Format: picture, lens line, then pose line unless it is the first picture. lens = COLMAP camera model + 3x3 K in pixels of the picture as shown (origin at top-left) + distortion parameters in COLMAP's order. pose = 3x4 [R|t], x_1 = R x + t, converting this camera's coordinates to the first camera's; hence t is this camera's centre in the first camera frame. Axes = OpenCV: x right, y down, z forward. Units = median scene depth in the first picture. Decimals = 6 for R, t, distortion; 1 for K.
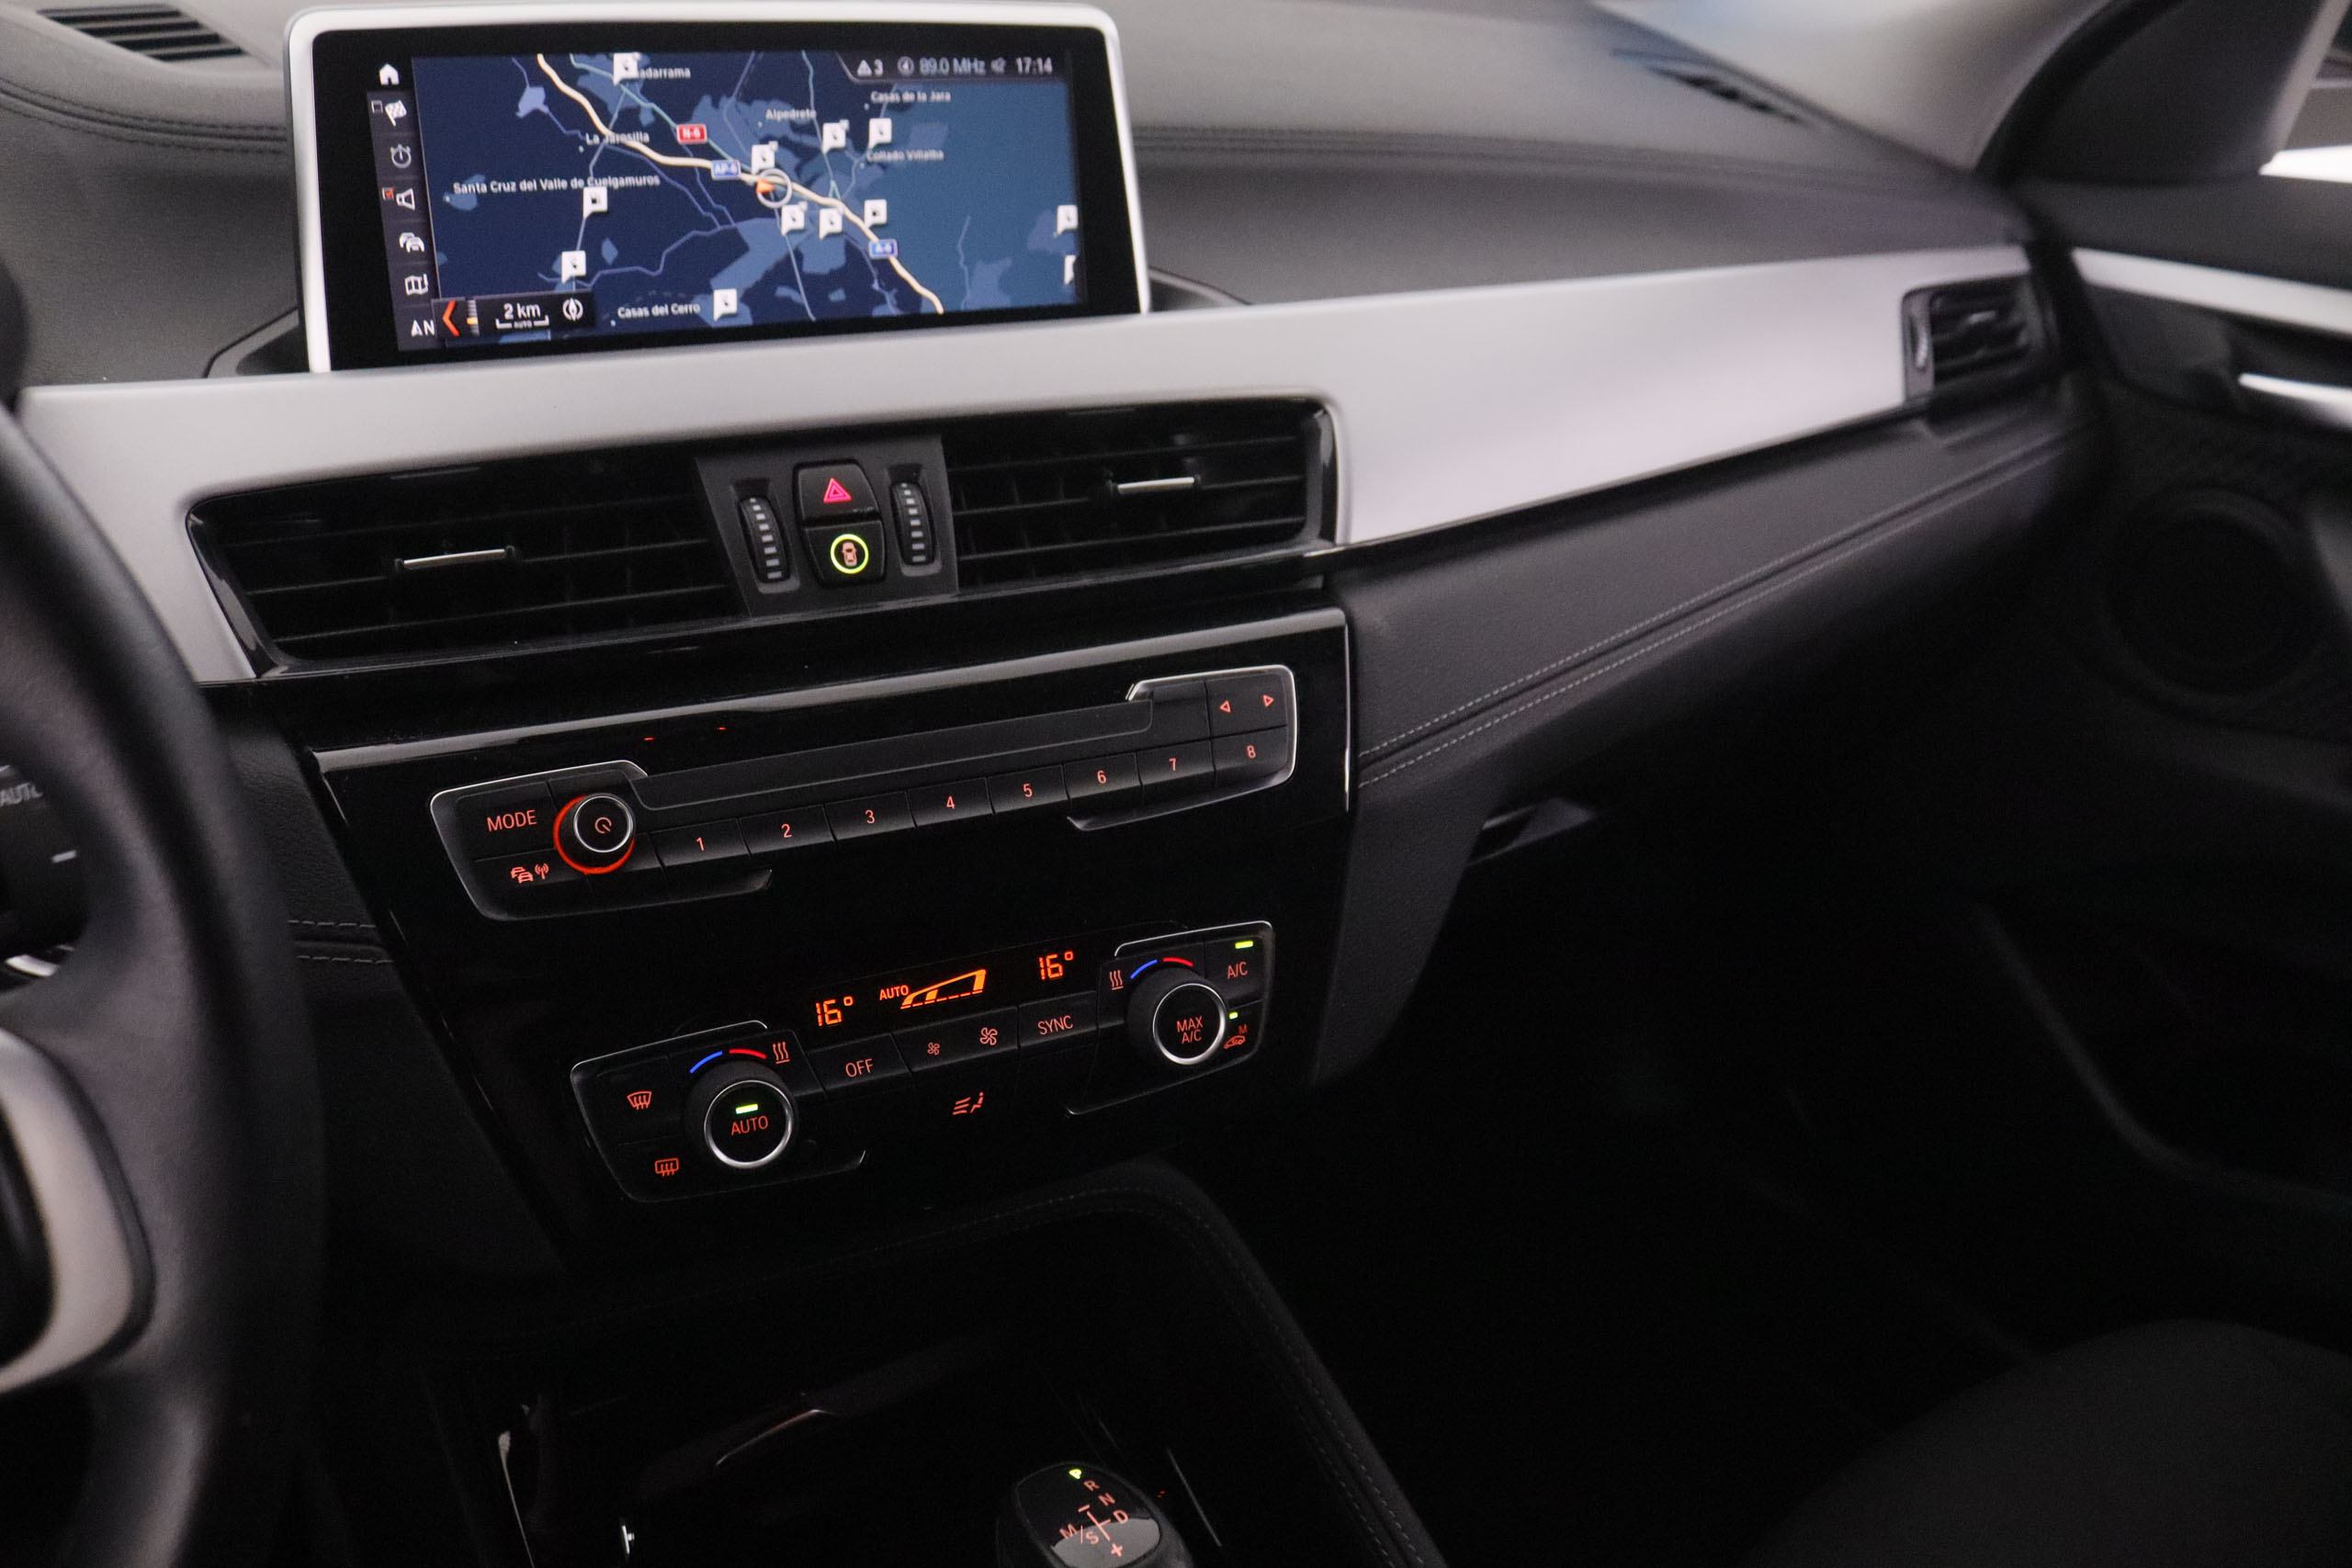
lens RADIAL K [[1919.2, 0, 1120.2], [0, 1919.2, 782.1], [0, 0, 1]] dist [-0.149762, 0.102305]
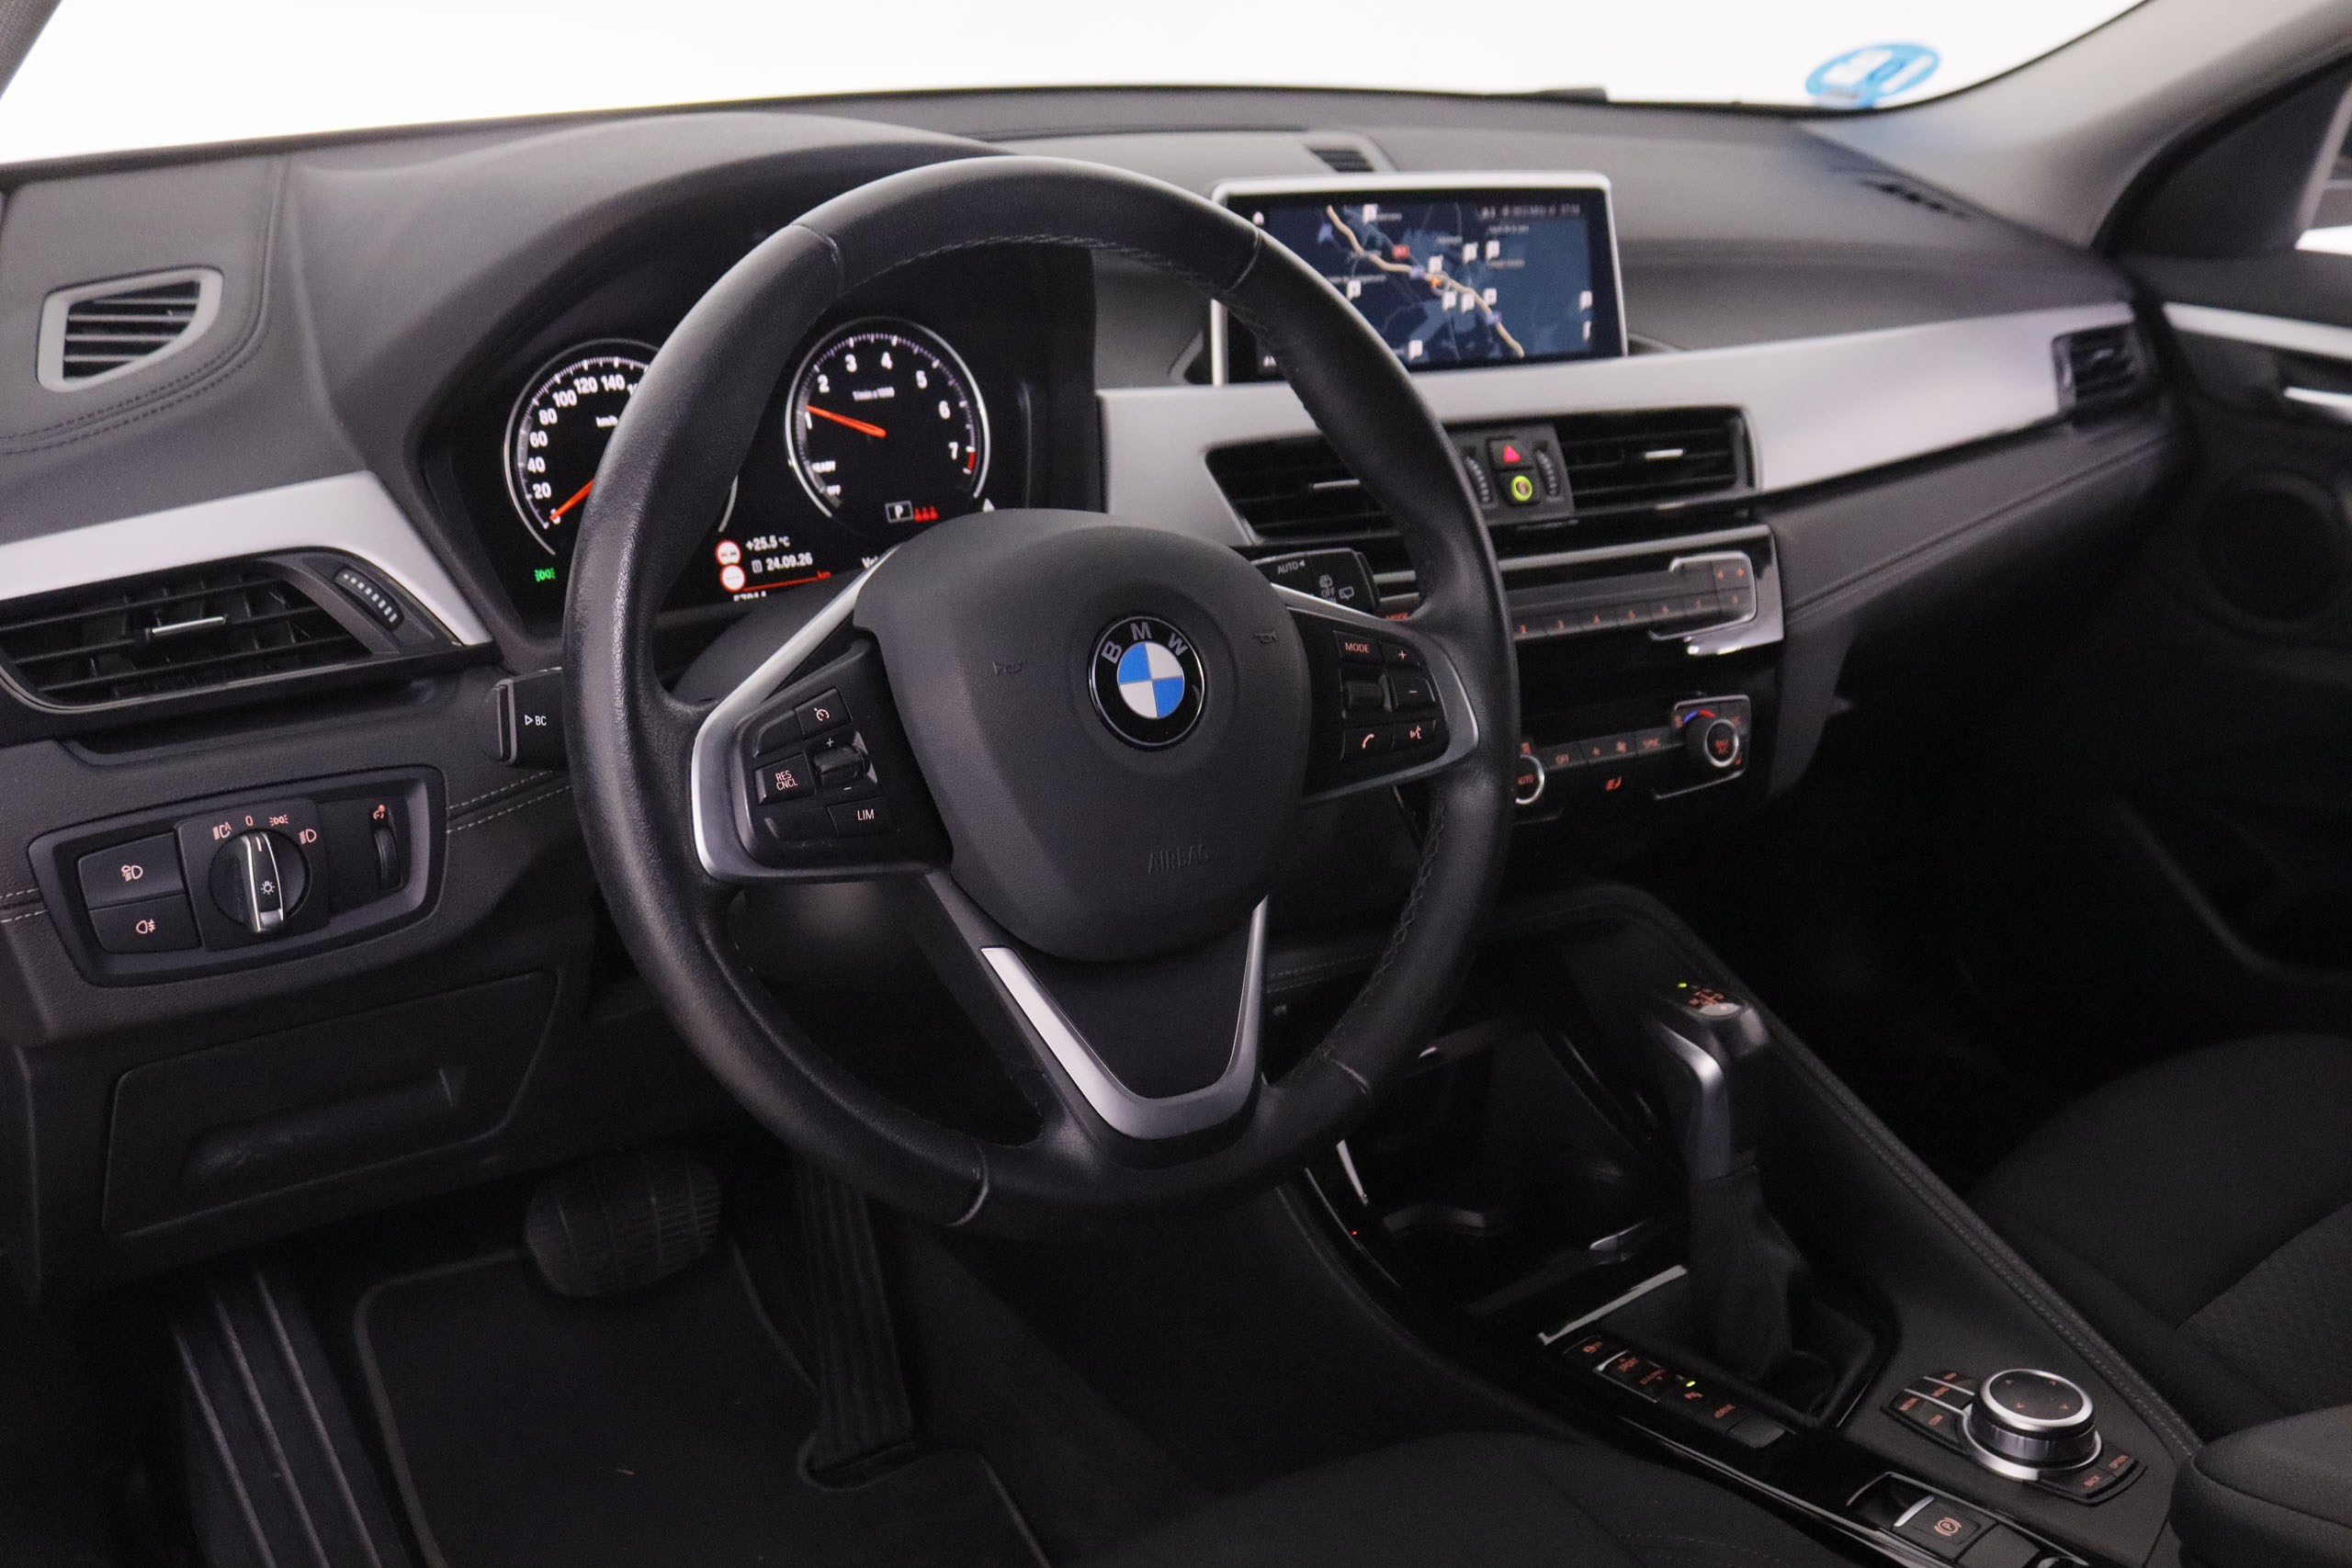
lens RADIAL K [[2253.3, 0, 1177.4], [0, 2253.3, 747.5], [0, 0, 1]] dist [-0.064410, 0.017250]
pose [[0.997790, -0.019693, 0.063456, -0.559464], [0.024638, 0.996641, -0.078103, 0.259702], [-0.061705, 0.079493, 0.994924, -0.983521]]
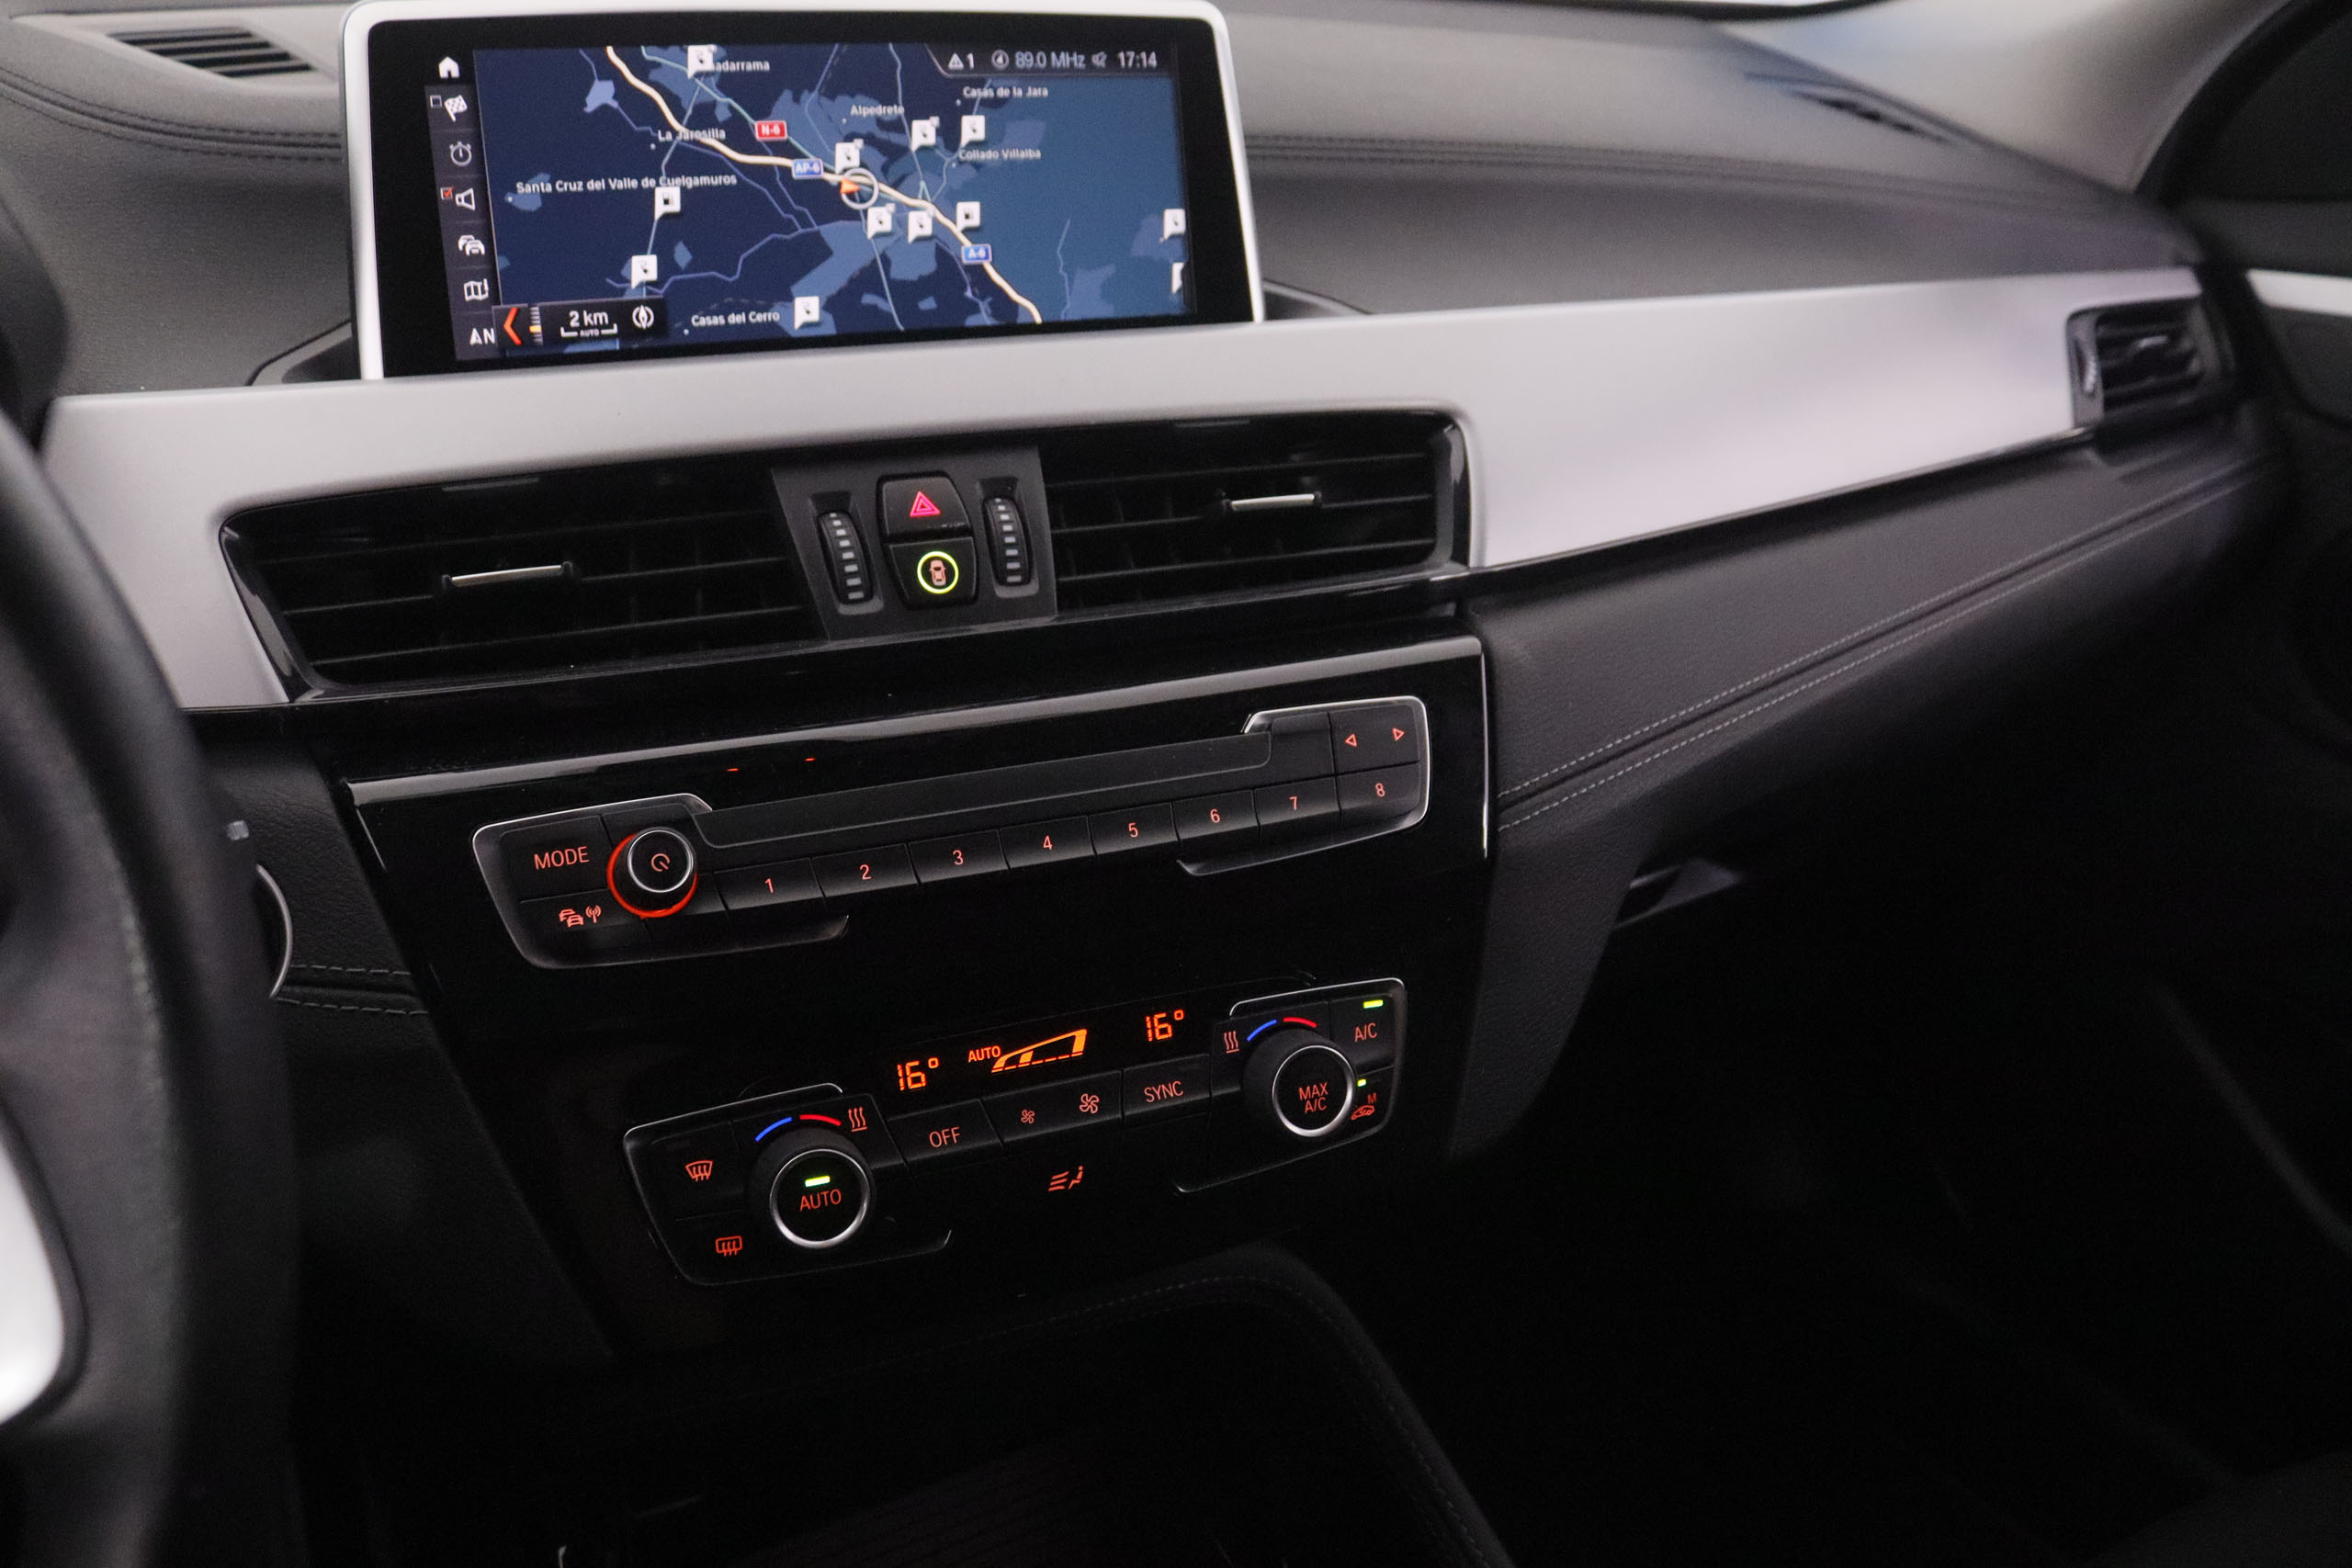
lens RADIAL K [[1919.2, 0, 1120.2], [0, 1919.2, 782.1], [0, 0, 1]] dist [-0.149762, 0.102305]
pose [[0.998340, -0.003183, -0.057507, -0.002035], [0.000493, 0.998907, -0.046734, 0.021736], [0.057593, 0.046628, 0.997251, 0.089477]]
